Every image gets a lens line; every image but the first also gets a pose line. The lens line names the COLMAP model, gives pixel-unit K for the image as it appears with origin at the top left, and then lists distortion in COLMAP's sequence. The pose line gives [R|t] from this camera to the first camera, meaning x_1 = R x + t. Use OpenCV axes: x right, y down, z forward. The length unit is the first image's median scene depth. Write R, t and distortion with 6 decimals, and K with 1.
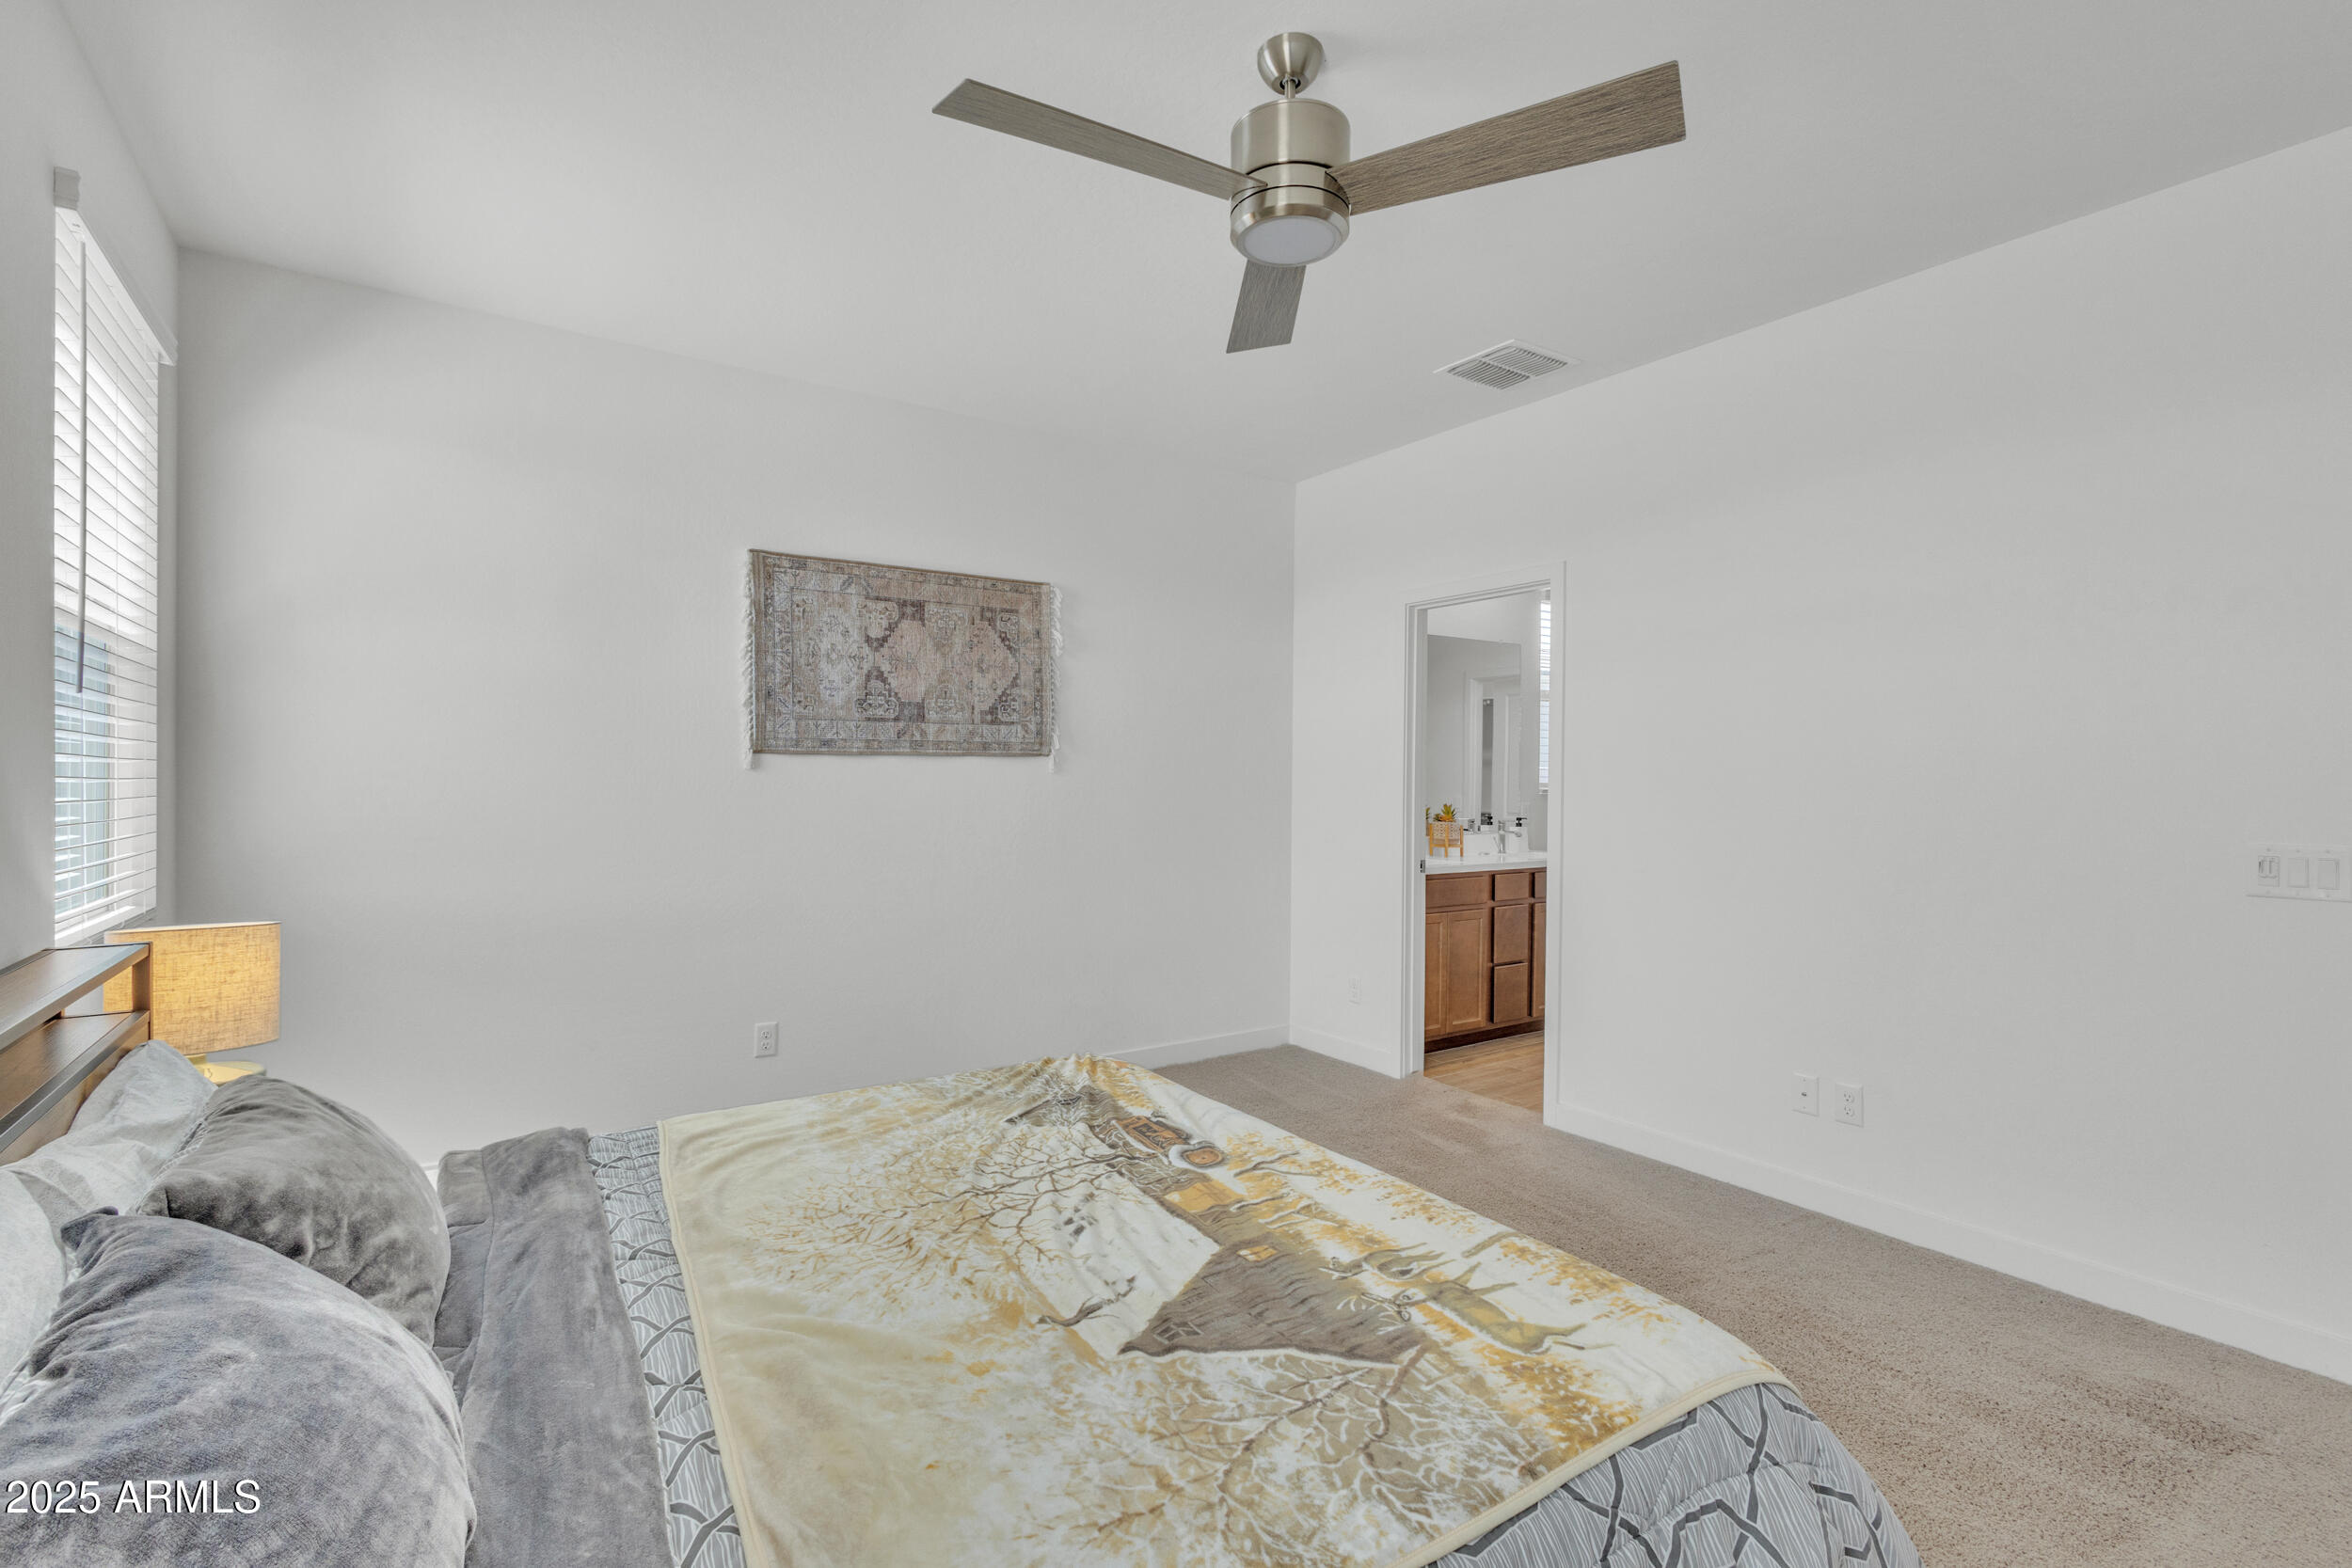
lens RADIAL K [[1073.9, 0, 1166.1], [0, 1073.9, 776.4], [0, 0, 1]] dist [0.002757, 0.000213]
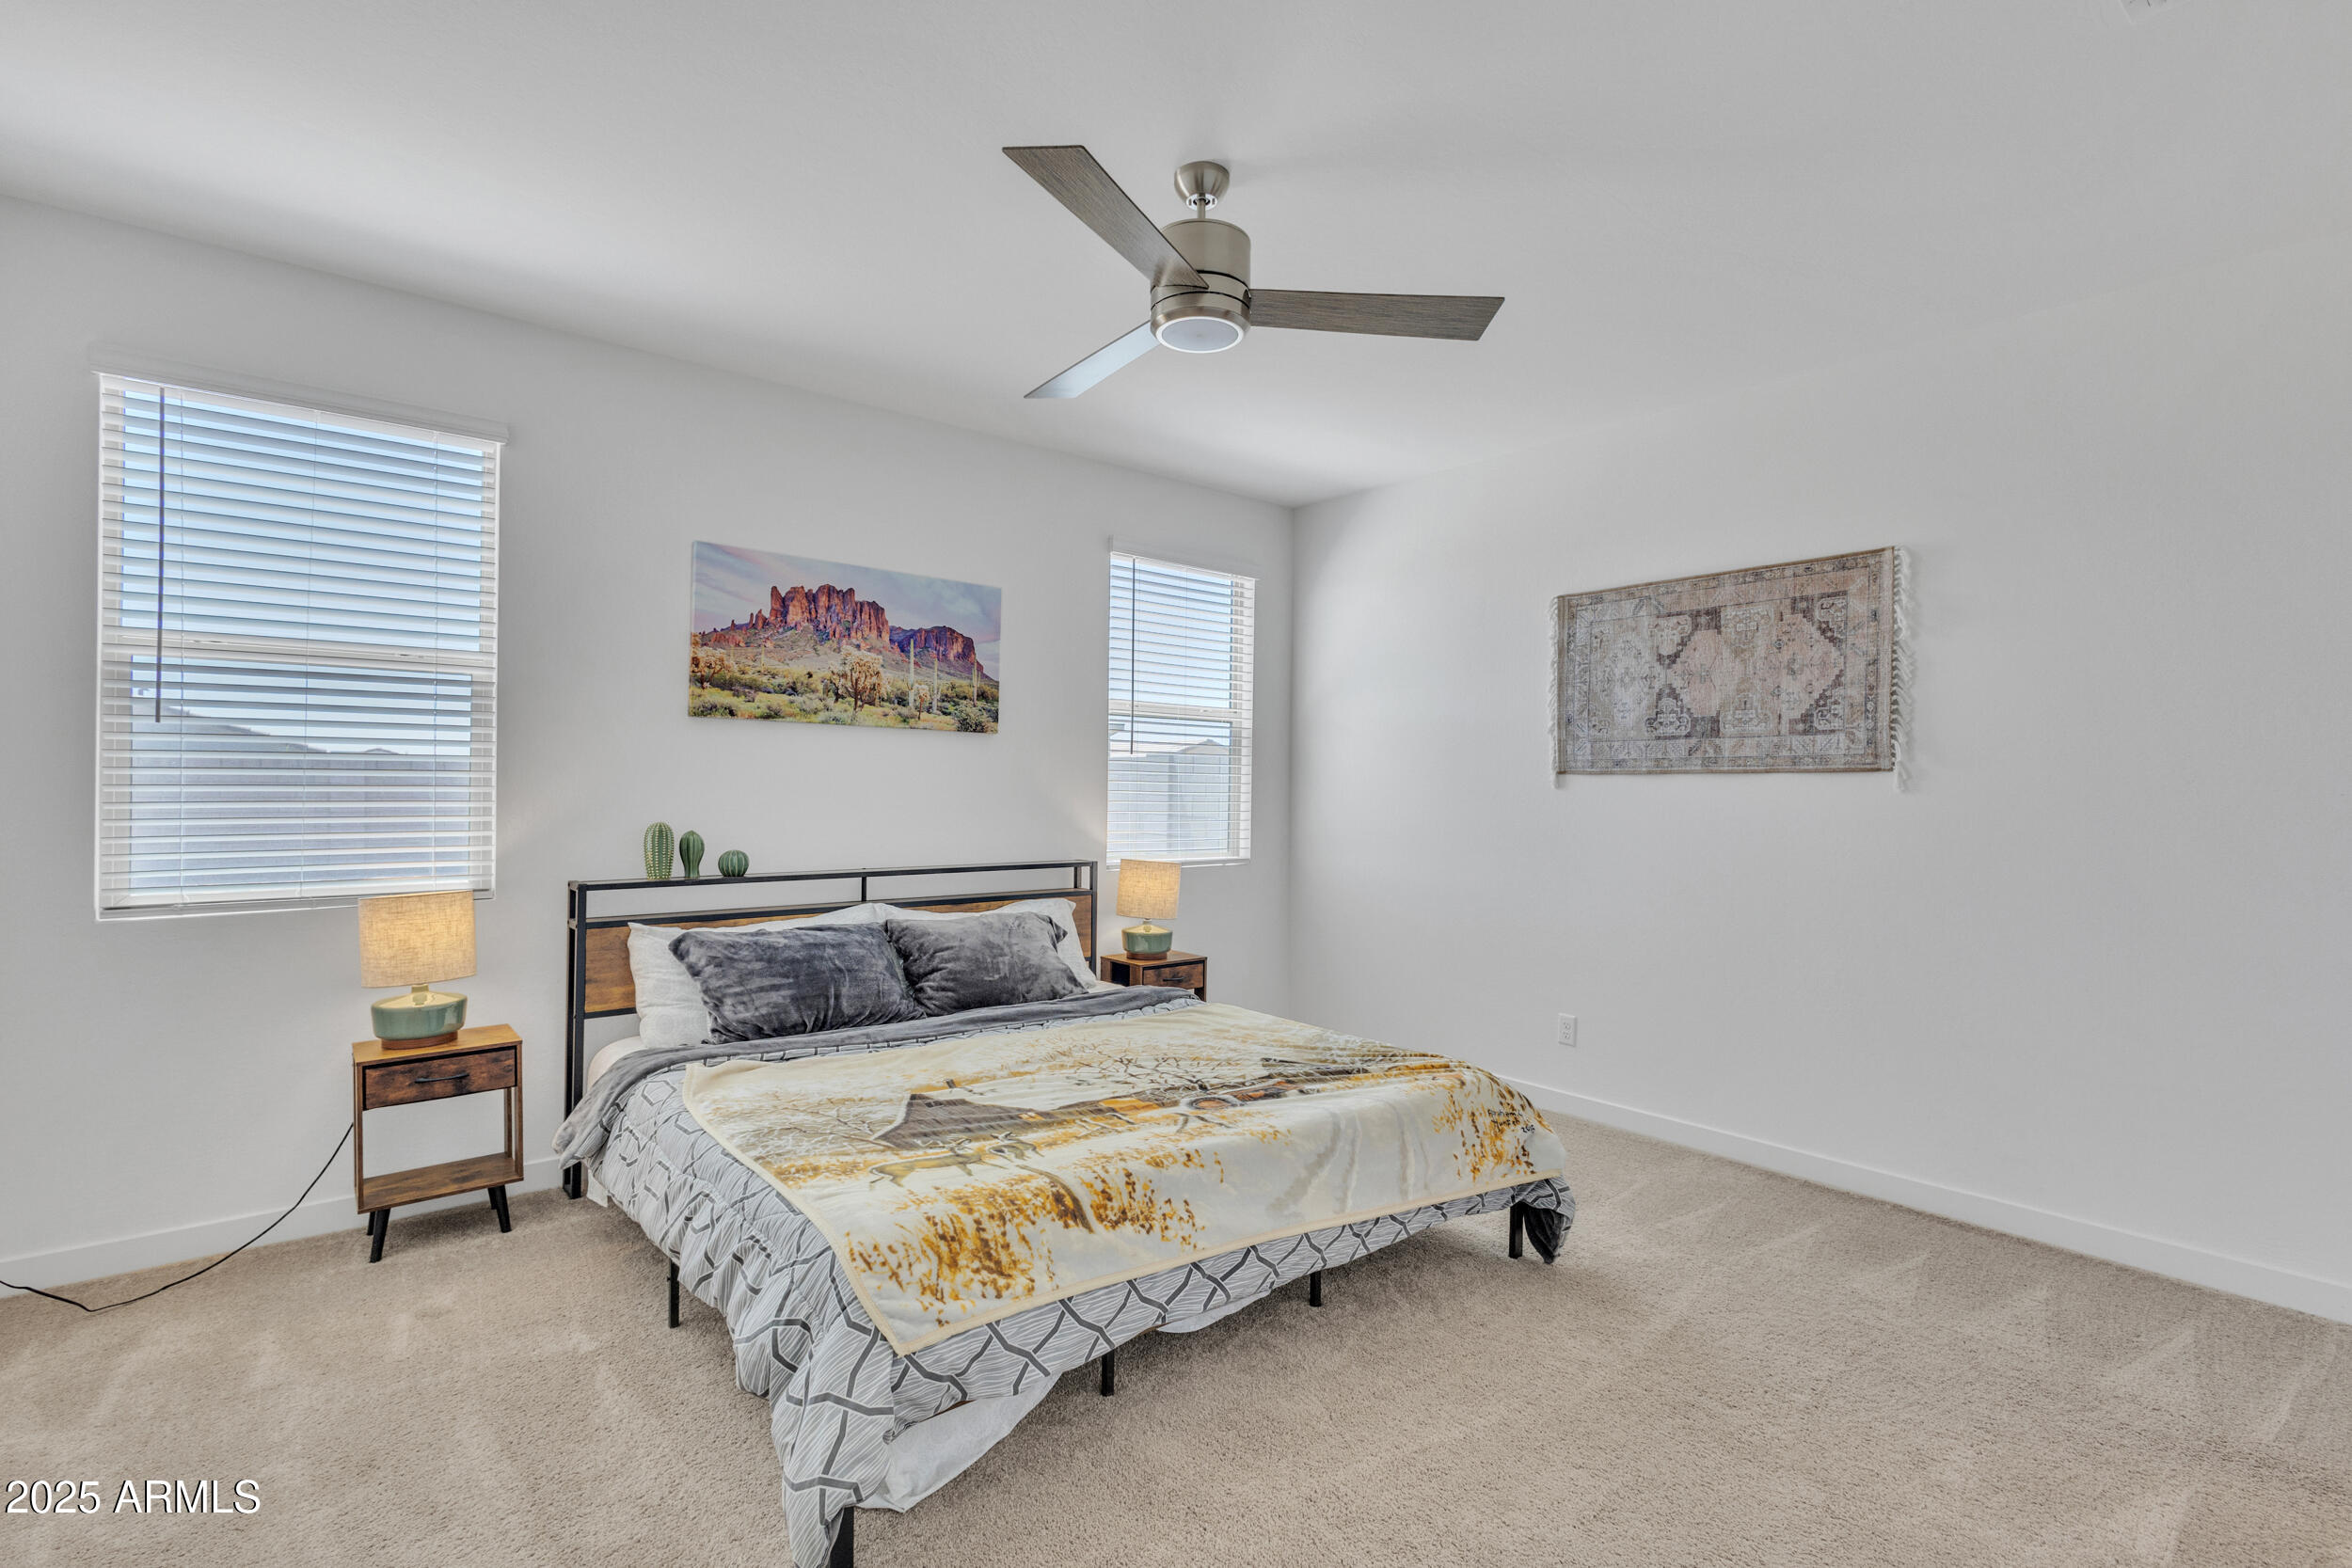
lens RADIAL K [[1073.9, 0, 1167.2], [0, 1073.9, 788.0], [0, 0, 1]] dist [0.002757, 0.000213]
pose [[0.094537, -0.004169, -0.995513, 0.667093], [-0.009309, 0.999944, -0.005071, 0.002403], [0.995478, 0.009746, 0.094493, 0.449266]]
